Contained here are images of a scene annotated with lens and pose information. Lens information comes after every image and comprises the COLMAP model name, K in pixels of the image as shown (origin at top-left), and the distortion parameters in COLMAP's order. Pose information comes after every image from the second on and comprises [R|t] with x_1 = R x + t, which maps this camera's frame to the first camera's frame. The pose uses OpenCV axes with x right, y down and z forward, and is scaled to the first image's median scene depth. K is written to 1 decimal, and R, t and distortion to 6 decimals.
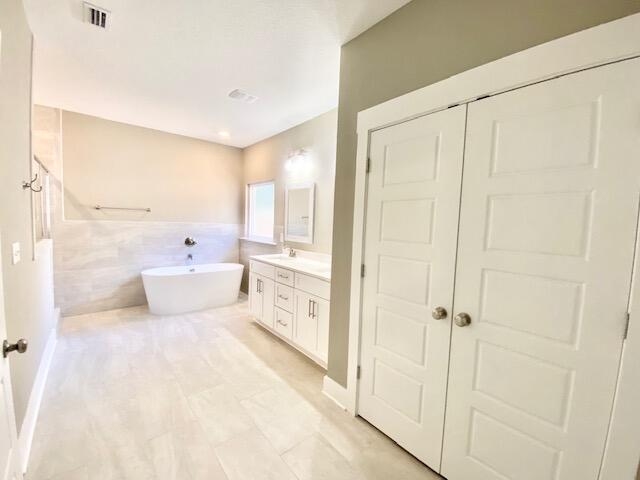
lens RADIAL K [[259.6, 0, 320.0], [0, 259.6, 240.0], [0, 0, 1]] dist [0.003412, -0.011426]
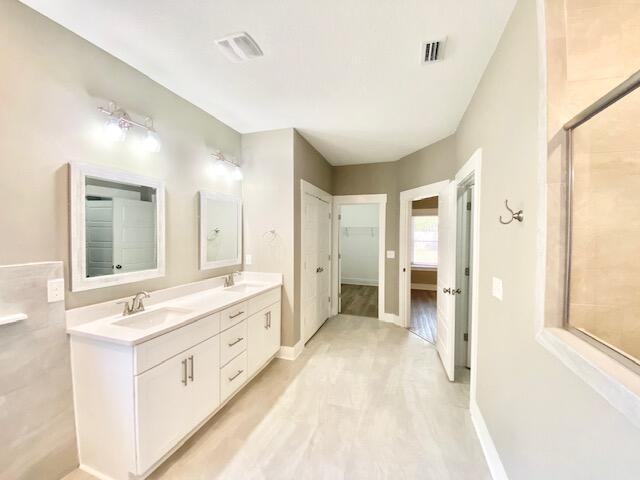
lens RADIAL K [[259.6, 0, 320.0], [0, 259.6, 240.0], [0, 0, 1]] dist [0.003412, -0.011426]
pose [[-0.517259, -0.058882, 0.853801, -1.185192], [0.029372, 0.995821, 0.086471, -0.185640], [-0.855325, 0.069806, -0.513368, 1.487247]]
